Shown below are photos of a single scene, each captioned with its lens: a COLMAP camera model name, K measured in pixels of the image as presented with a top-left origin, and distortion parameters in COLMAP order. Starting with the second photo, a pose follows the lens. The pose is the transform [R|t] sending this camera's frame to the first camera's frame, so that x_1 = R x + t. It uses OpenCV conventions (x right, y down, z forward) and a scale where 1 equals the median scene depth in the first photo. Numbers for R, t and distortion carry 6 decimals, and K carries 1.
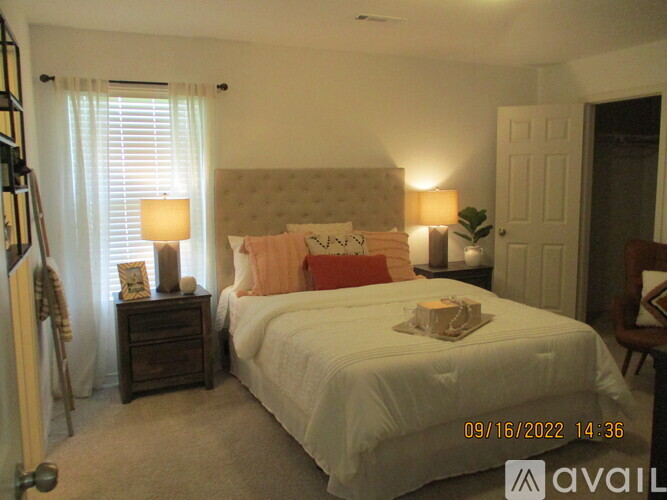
lens RADIAL K [[557.3, 0, 334.3], [0, 557.3, 239.2], [0, 0, 1]] dist [-0.027485, 0.013697]
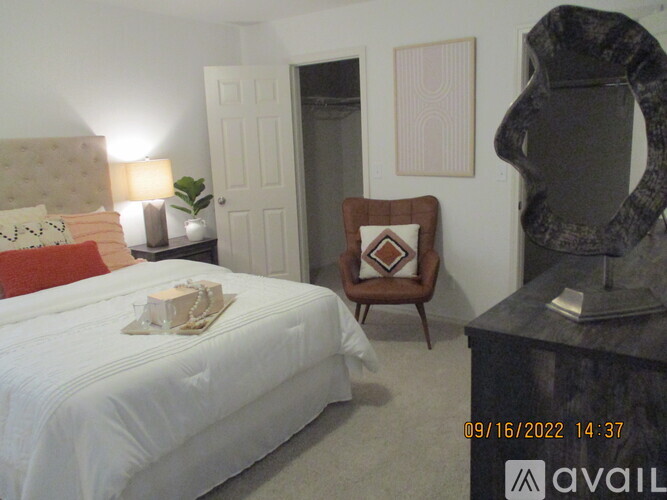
lens RADIAL K [[557.3, 0, 334.3], [0, 557.3, 239.2], [0, 0, 1]] dist [-0.027485, 0.013697]
pose [[0.863423, -0.118435, 0.490382, -0.006700], [0.090734, 0.992658, 0.079986, -0.008231], [-0.496255, -0.024568, 0.867829, 0.102024]]
